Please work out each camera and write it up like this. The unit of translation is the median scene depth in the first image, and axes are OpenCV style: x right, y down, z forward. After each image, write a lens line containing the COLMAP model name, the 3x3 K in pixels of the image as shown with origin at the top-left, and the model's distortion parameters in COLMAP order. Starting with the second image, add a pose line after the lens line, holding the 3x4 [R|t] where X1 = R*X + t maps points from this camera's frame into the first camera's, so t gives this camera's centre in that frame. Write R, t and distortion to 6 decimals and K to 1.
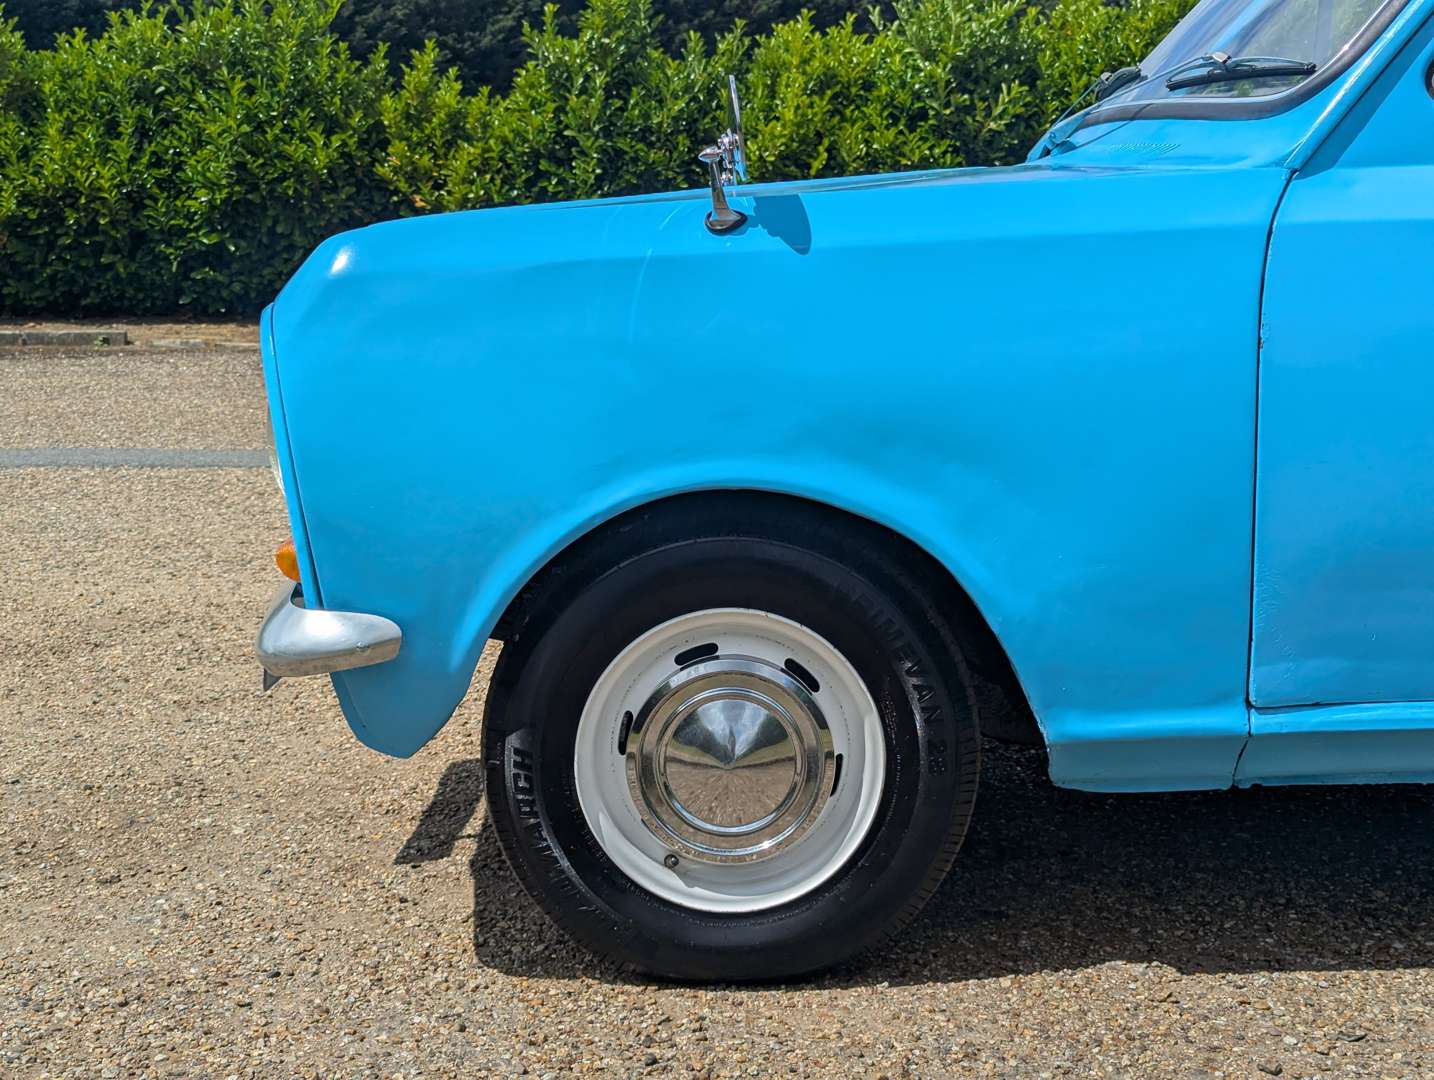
lens RADIAL K [[2022.0, 0, 721.2], [0, 2022.0, 491.2], [0, 0, 1]] dist [0.084295, 0.000000]
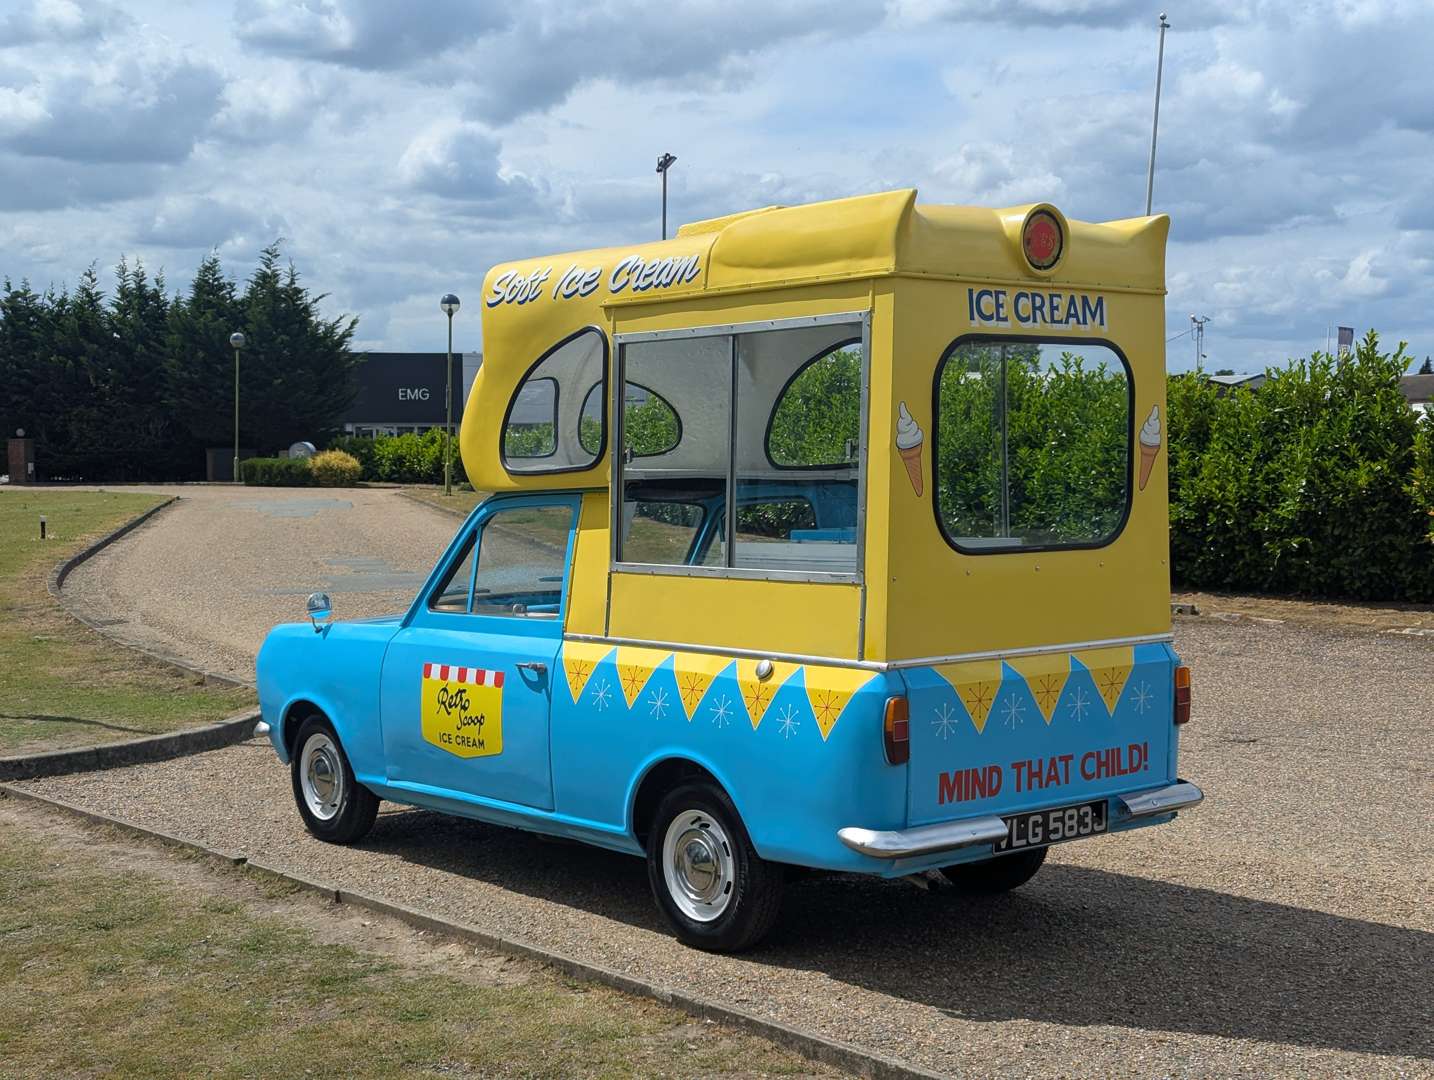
lens RADIAL K [[2022.0, 0, 721.9], [0, 2022.0, 550.2], [0, 0, 1]] dist [0.084295, 0.000000]
pose [[0.636552, 0.041859, -0.770097, 0.545129], [-0.101101, 0.994438, -0.029516, -0.039528], [0.764578, 0.096646, 0.637244, -0.135135]]
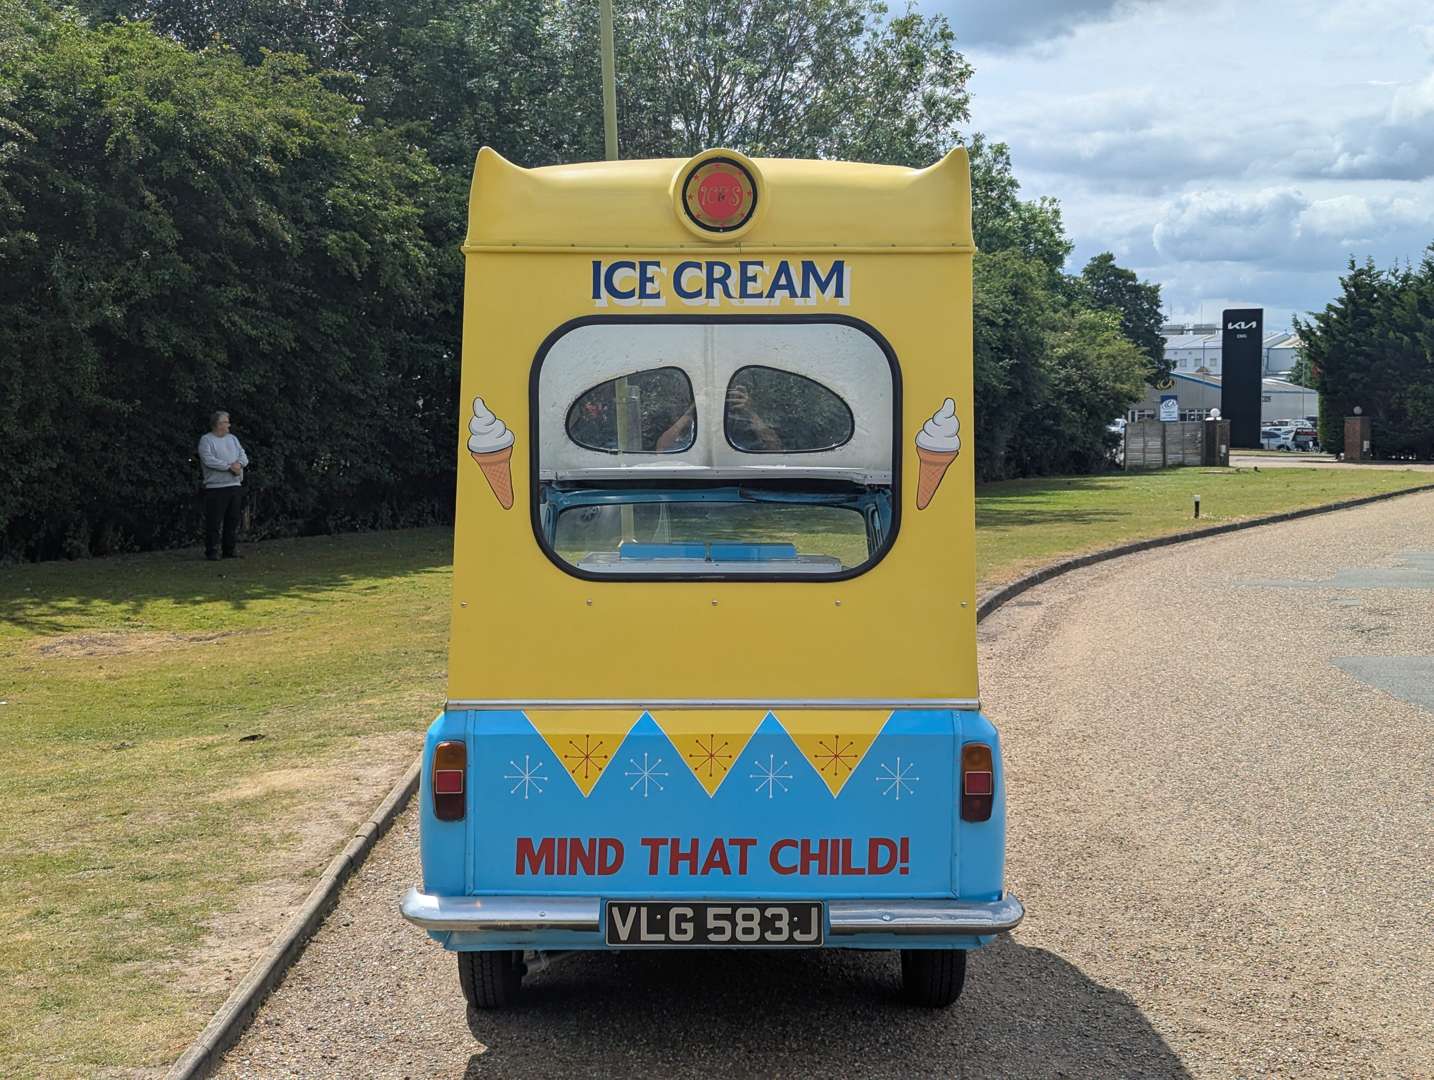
lens RADIAL K [[2022.0, 0, 711.4], [0, 2022.0, 530.2], [0, 0, 1]] dist [0.084295, 0.000000]
pose [[-0.005809, 0.056857, -0.998365, 0.604403], [-0.132708, 0.989508, 0.057125, -0.089240], [0.991138, 0.132823, 0.001797, 0.201895]]
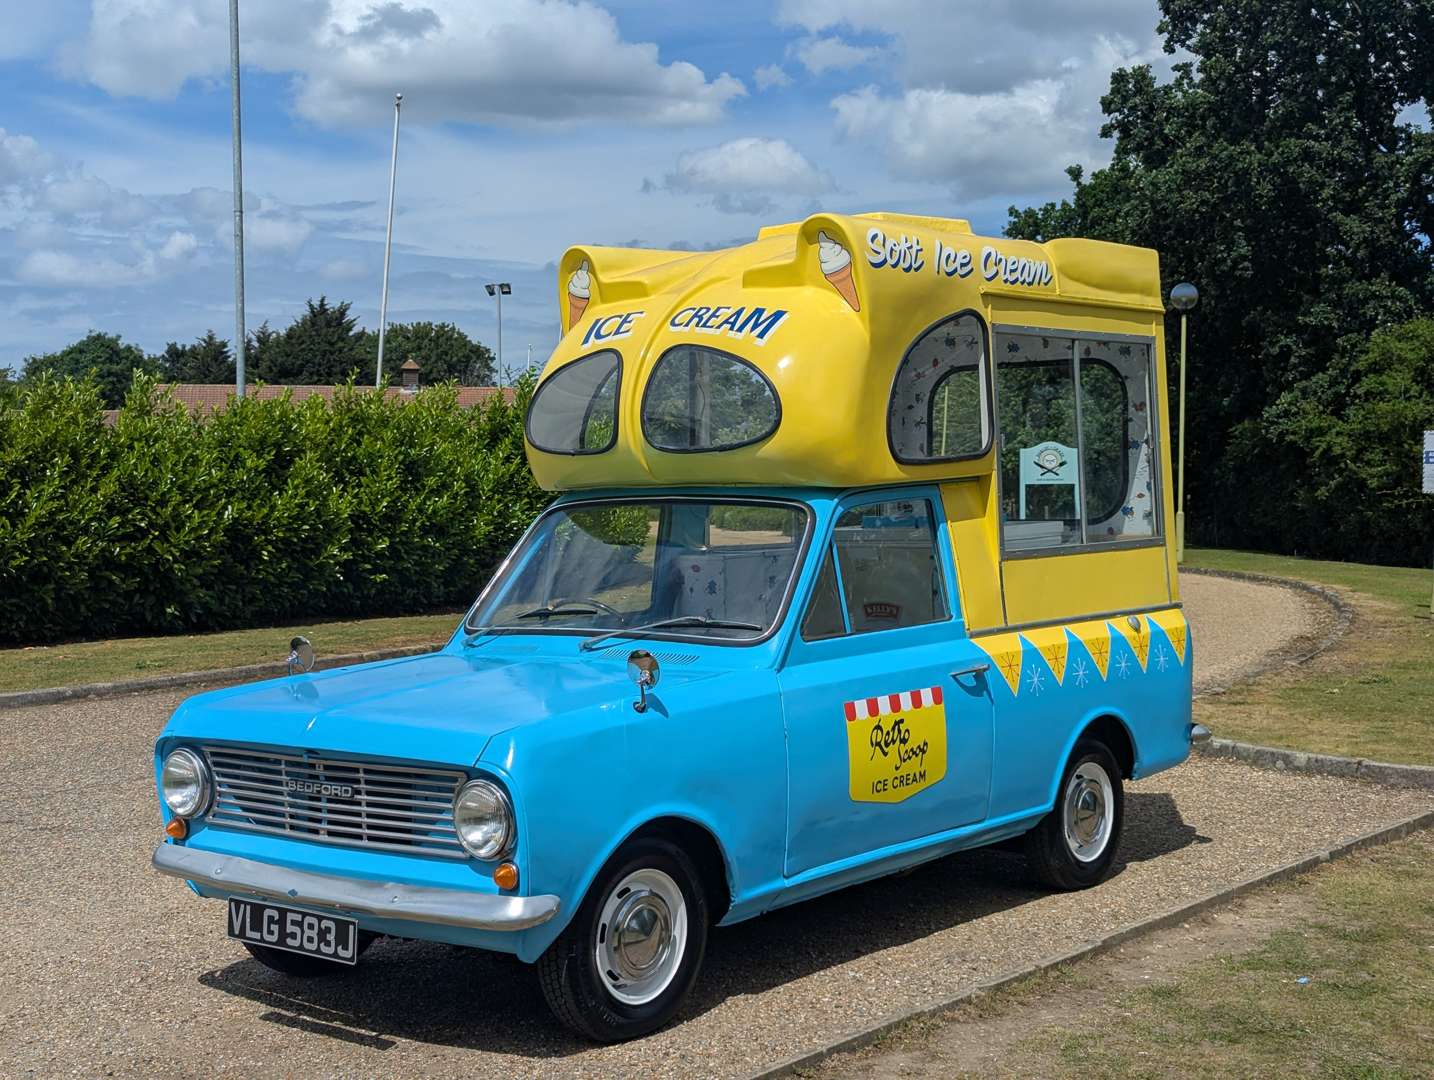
lens RADIAL K [[2022.0, 0, 696.7], [0, 2022.0, 575.0], [0, 0, 1]] dist [0.084295, 0.000000]
pose [[0.642536, -0.035554, 0.765430, -0.291760], [0.112026, 0.992548, -0.047936, -0.027106], [-0.758022, 0.116549, 0.641731, -0.100162]]
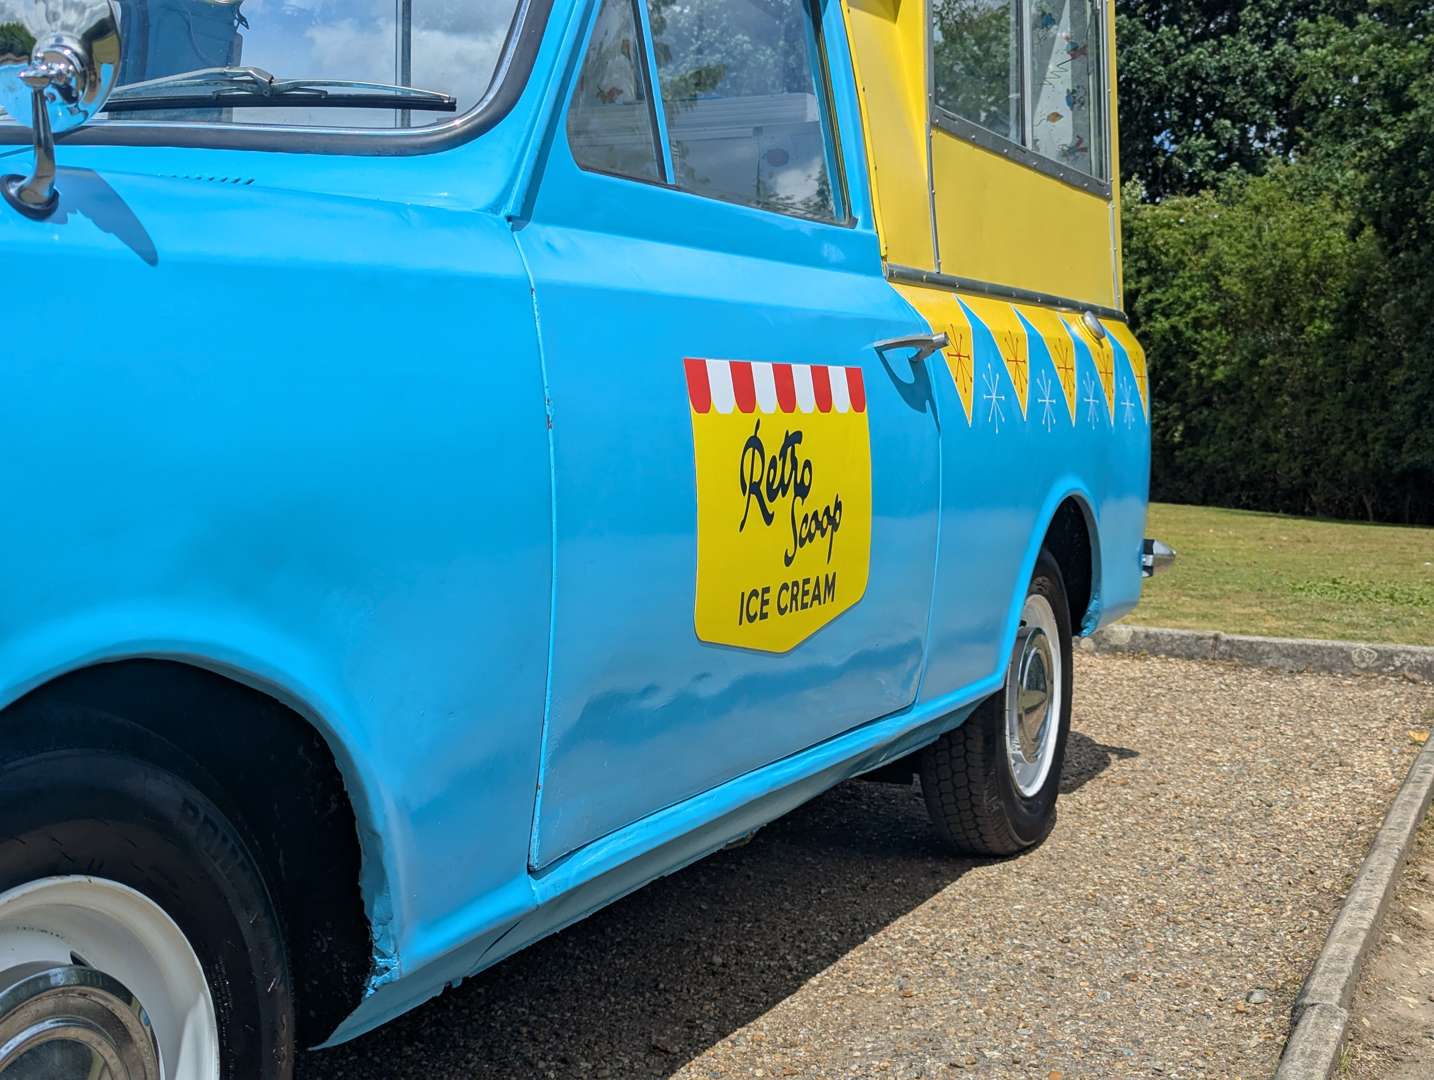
lens RADIAL K [[2022.0, 0, 729.0], [0, 2022.0, 537.1], [0, 0, 1]] dist [0.084295, 0.000000]
pose [[0.410549, -0.038478, 0.911026, -0.072551], [0.106756, 0.994266, -0.006115, -0.002297], [-0.905567, 0.099768, 0.412303, 0.096920]]
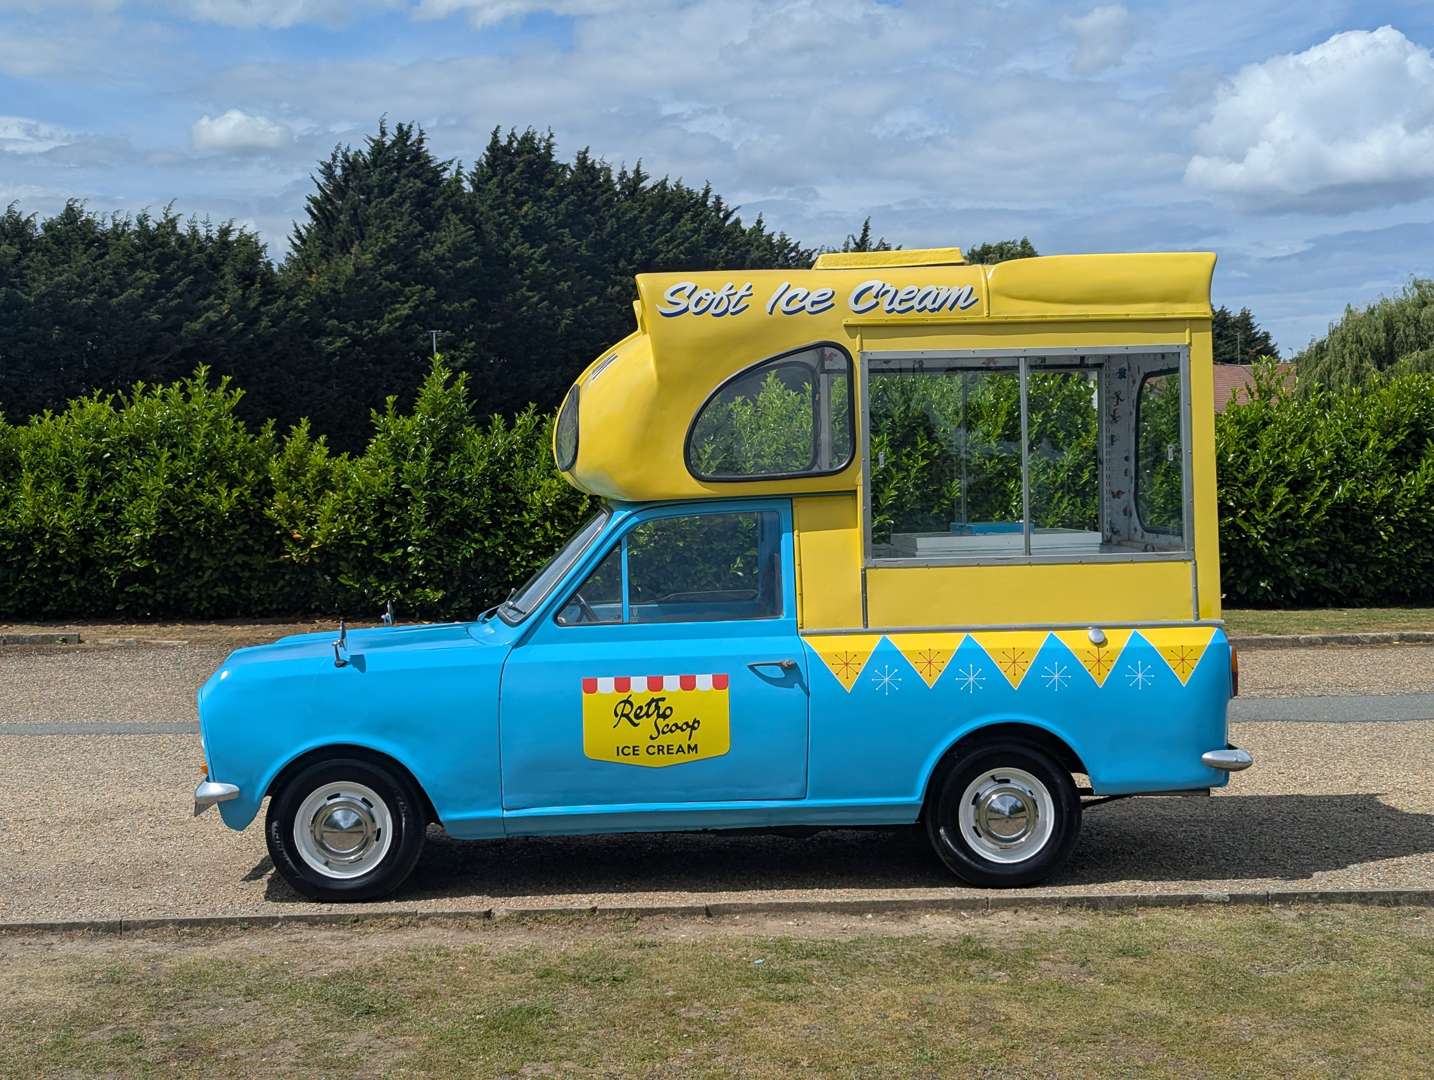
lens RADIAL K [[2022.0, 0, 706.8], [0, 2022.0, 546.1], [0, 0, 1]] dist [0.084295, 0.000000]
pose [[0.999235, -0.005251, 0.038749, 0.076781], [0.008991, 0.995246, -0.096976, 0.000619], [-0.038055, 0.097250, 0.994532, -0.380072]]
